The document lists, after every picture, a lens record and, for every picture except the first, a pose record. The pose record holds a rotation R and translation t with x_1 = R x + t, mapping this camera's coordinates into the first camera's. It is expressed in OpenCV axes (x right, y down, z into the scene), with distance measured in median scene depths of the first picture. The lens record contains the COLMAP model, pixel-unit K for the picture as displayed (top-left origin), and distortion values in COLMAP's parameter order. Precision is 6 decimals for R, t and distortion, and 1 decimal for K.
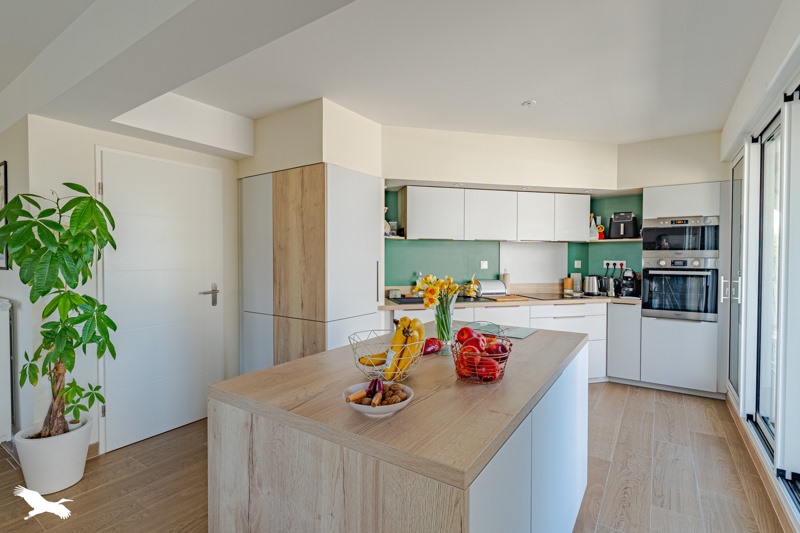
lens RADIAL K [[378.7, 0, 403.9], [0, 378.7, 265.0], [0, 0, 1]] dist [-0.003180, -0.002117]
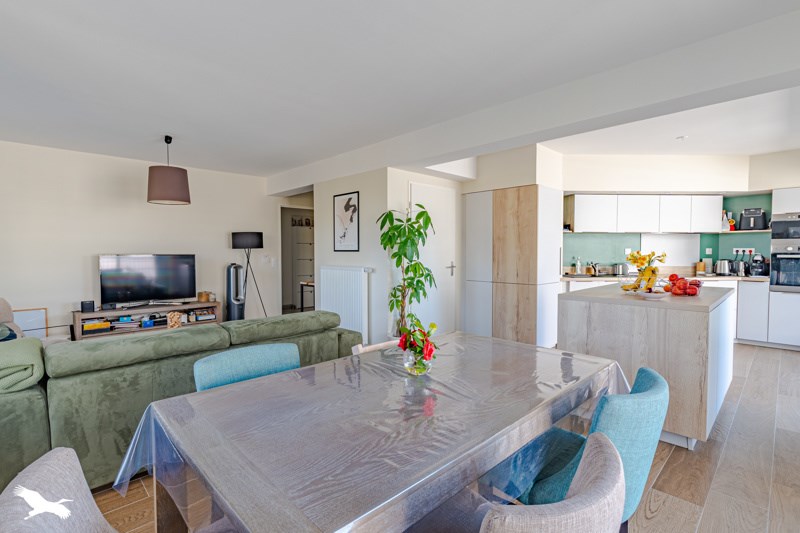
lens RADIAL K [[378.7, 0, 396.9], [0, 378.7, 265.0], [0, 0, 1]] dist [-0.003180, -0.002117]
pose [[0.977852, 0.006163, -0.209205, -0.320558], [-0.003413, 0.999903, 0.013504, 0.034363], [0.209268, -0.012491, 0.977779, -0.482106]]
